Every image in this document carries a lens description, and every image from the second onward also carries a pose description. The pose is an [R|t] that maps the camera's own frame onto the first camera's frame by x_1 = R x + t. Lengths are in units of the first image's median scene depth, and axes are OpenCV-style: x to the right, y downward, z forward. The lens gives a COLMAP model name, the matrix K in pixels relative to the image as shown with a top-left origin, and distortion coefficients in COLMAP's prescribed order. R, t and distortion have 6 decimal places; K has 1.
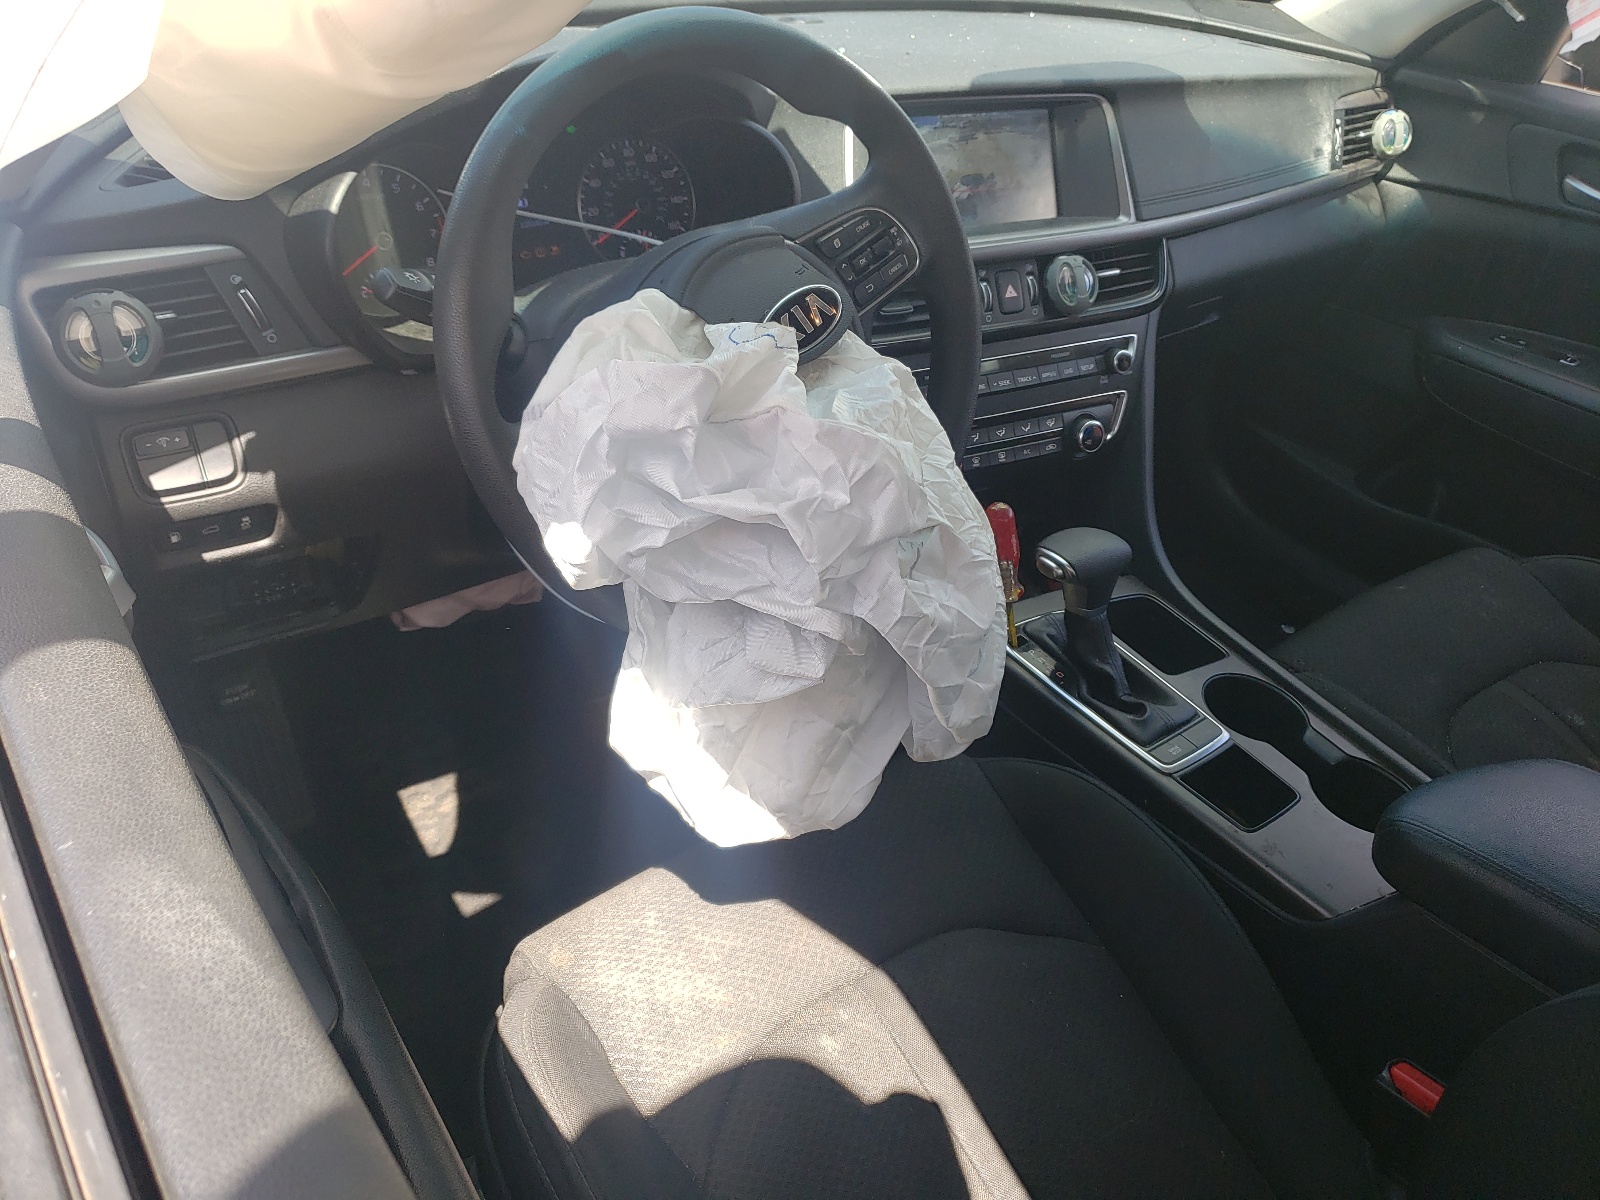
lens RADIAL K [[1187.8, 0, 800.0], [0, 1187.8, 600.0], [0, 0, 1]] dist [-0.001414, 0.000222]
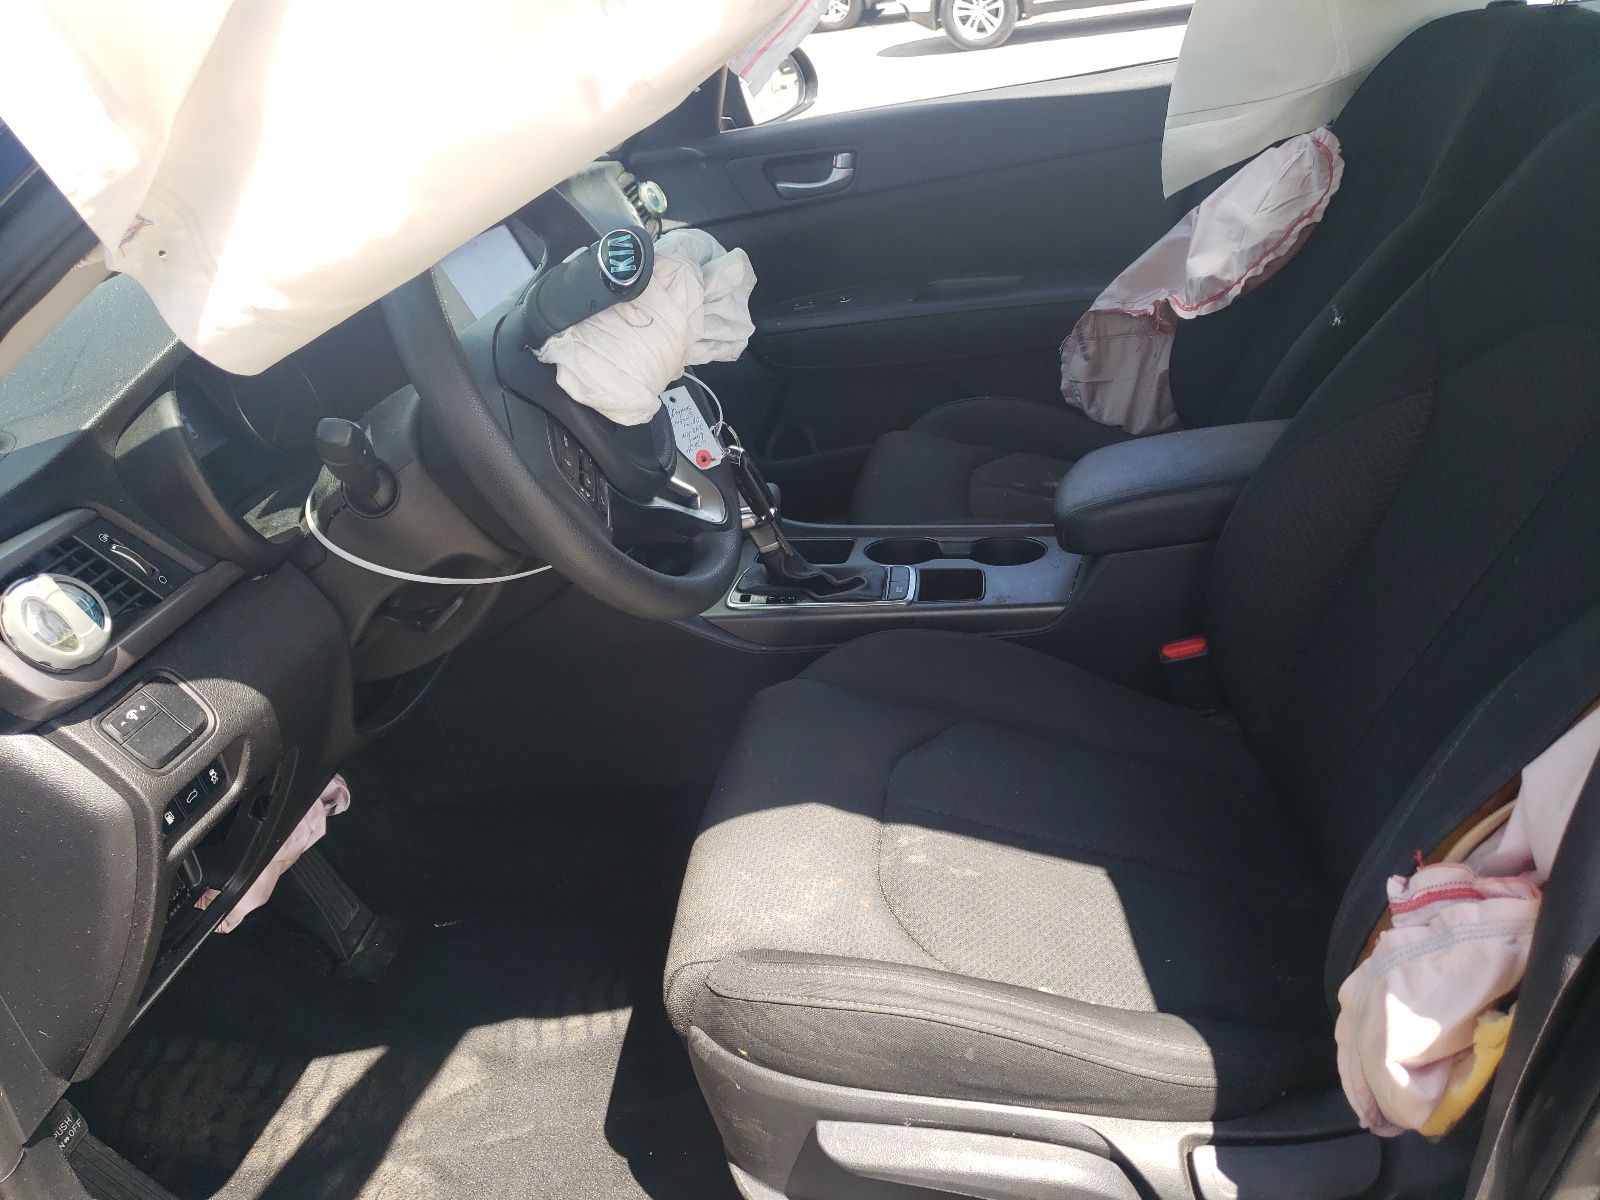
lens RADIAL K [[1187.8, 0, 800.0], [0, 1187.8, 600.0], [0, 0, 1]] dist [-0.001414, 0.000222]
pose [[0.684788, -0.470922, 0.556145, -0.484909], [0.553734, 0.832376, 0.023005, 0.044477], [-0.473755, 0.292202, 0.830767, -0.030433]]
